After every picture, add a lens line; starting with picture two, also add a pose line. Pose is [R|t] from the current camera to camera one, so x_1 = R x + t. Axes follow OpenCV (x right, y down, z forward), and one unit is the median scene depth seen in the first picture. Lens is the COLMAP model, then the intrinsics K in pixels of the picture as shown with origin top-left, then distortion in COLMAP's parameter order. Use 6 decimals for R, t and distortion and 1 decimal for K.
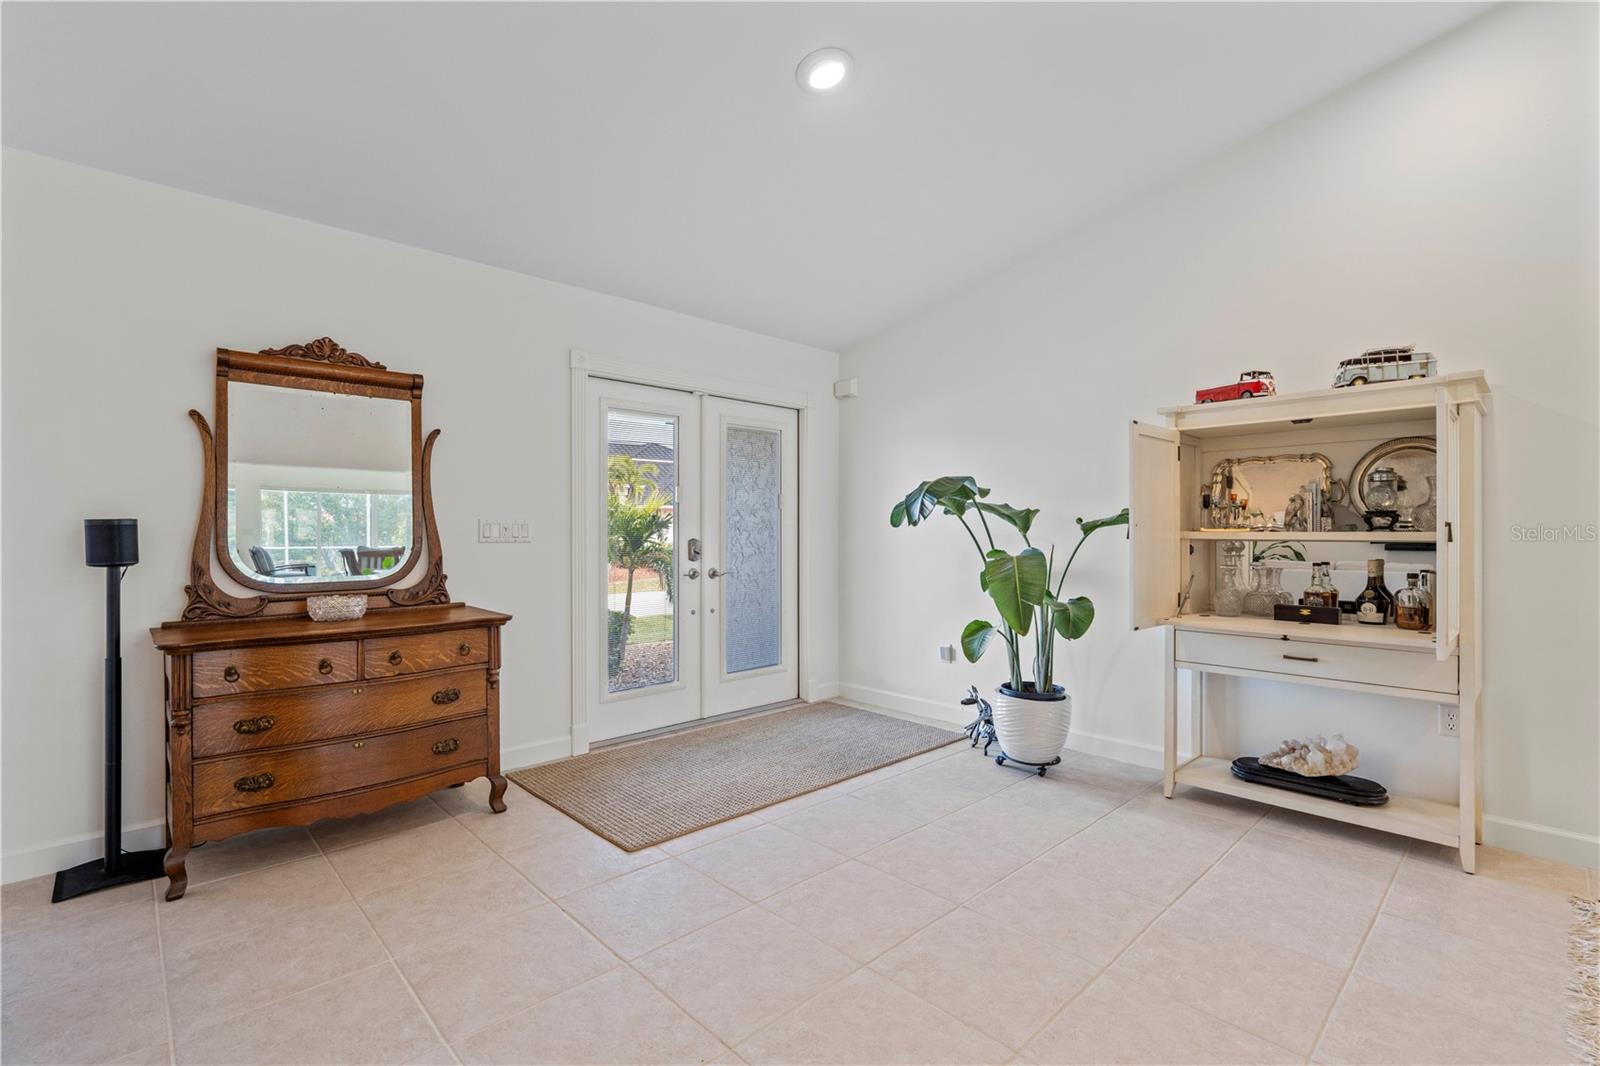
lens RADIAL K [[731.3, 0, 800.2], [0, 731.3, 530.5], [0, 0, 1]] dist [-0.002652, 0.000457]
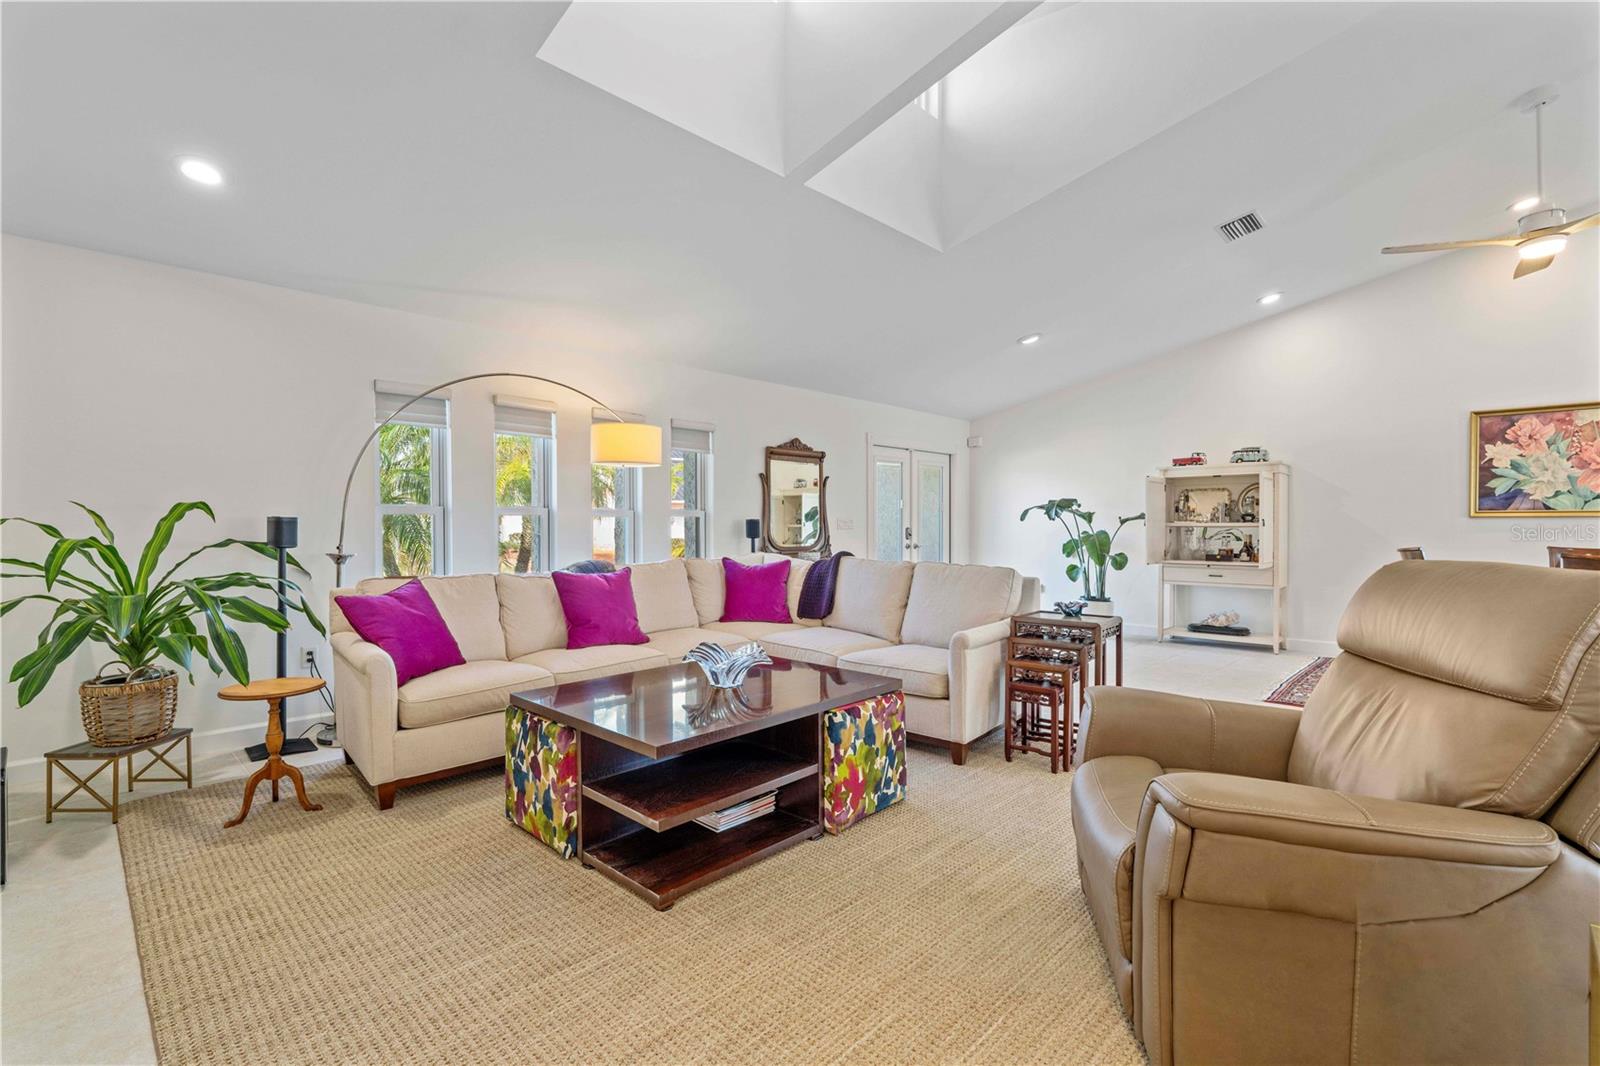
lens RADIAL K [[731.3, 0, 800.0], [0, 731.3, 535.1], [0, 0, 1]] dist [-0.002652, 0.000457]
pose [[0.999336, -0.002886, 0.036311, -0.692710], [0.002313, 0.999872, 0.015810, 0.000925], [-0.036352, -0.015716, 0.999215, -1.219221]]
